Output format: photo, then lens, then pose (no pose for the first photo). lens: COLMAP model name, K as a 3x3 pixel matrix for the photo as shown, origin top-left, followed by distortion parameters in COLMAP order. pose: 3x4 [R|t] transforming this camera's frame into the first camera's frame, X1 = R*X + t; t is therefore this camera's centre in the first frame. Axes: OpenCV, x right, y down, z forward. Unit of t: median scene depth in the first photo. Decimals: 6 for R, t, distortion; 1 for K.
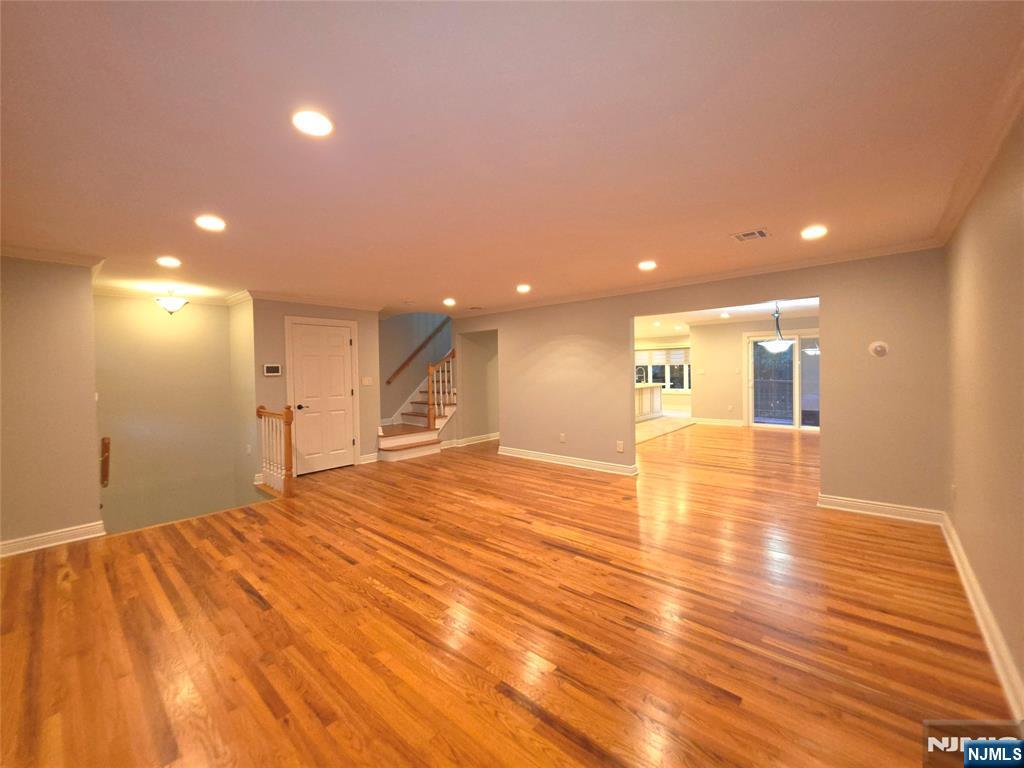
lens RADIAL K [[413.3, 0, 515.2], [0, 413.3, 373.7], [0, 0, 1]] dist [-0.004879, -0.000986]
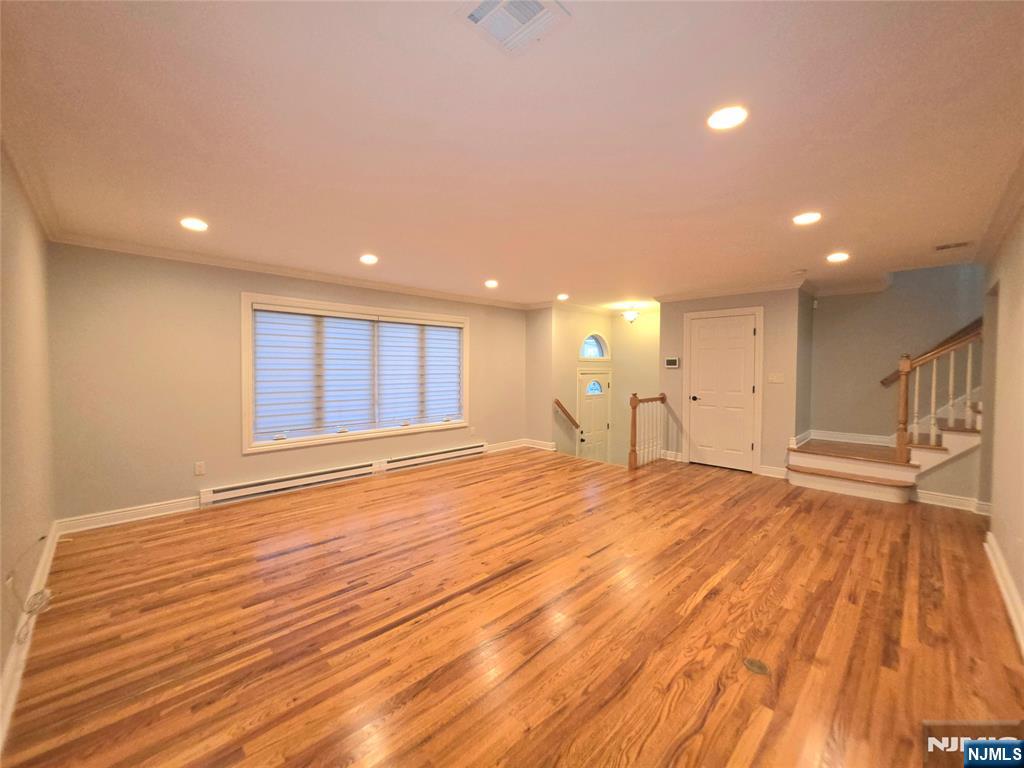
lens RADIAL K [[413.3, 0, 511.5], [0, 413.3, 382.1], [0, 0, 1]] dist [-0.004879, -0.000986]
pose [[-0.071461, 0.055369, -0.995905, 0.802918], [-0.011092, 0.998352, 0.056301, -0.021372], [0.997382, 0.015070, -0.070729, 0.876714]]
